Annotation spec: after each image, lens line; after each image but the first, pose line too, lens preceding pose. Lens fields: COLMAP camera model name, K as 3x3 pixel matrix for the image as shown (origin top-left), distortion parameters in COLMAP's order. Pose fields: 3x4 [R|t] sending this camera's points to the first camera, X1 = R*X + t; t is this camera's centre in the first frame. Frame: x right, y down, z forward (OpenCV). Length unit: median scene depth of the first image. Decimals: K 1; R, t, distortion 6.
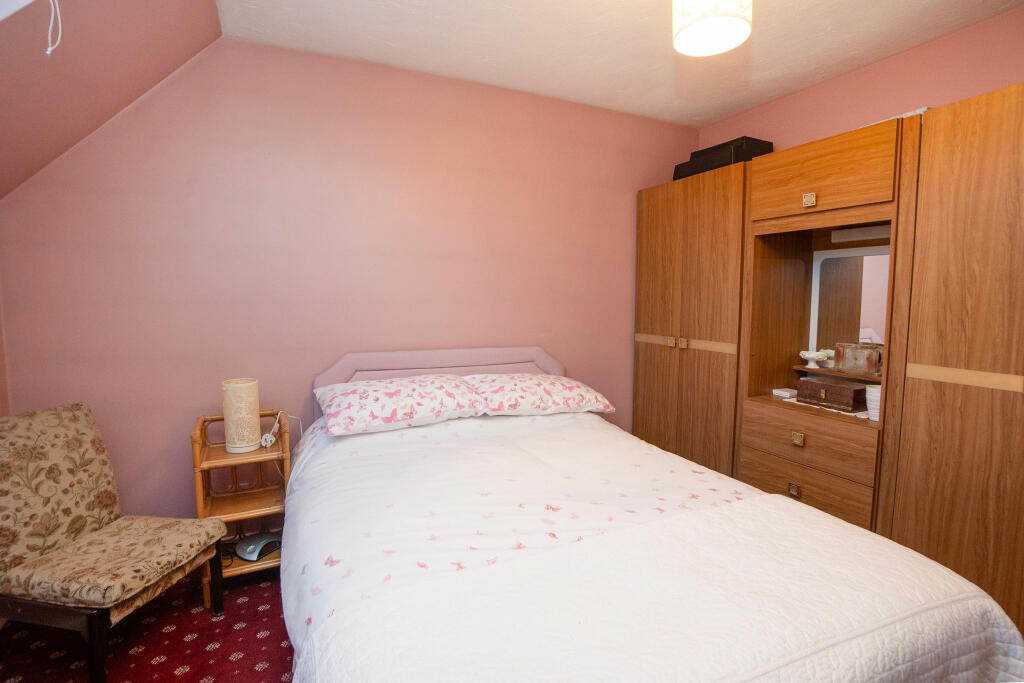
lens RADIAL K [[469.8, 0, 512.0], [0, 469.8, 341.5], [0, 0, 1]] dist [-0.000153, -0.000018]
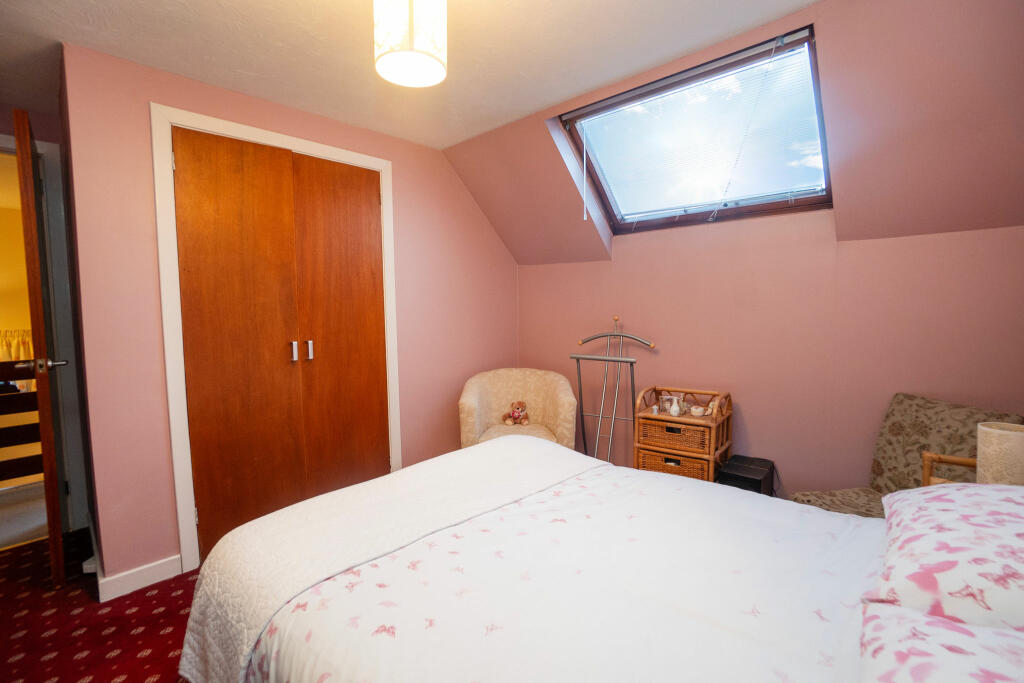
lens RADIAL K [[469.8, 0, 512.0], [0, 469.8, 341.5], [0, 0, 1]] dist [-0.000153, -0.000018]
pose [[-0.924415, 0.034442, -0.379829, 0.522759], [-0.029183, 0.986606, 0.160488, -0.179894], [0.380269, 0.159443, -0.911029, 1.729748]]
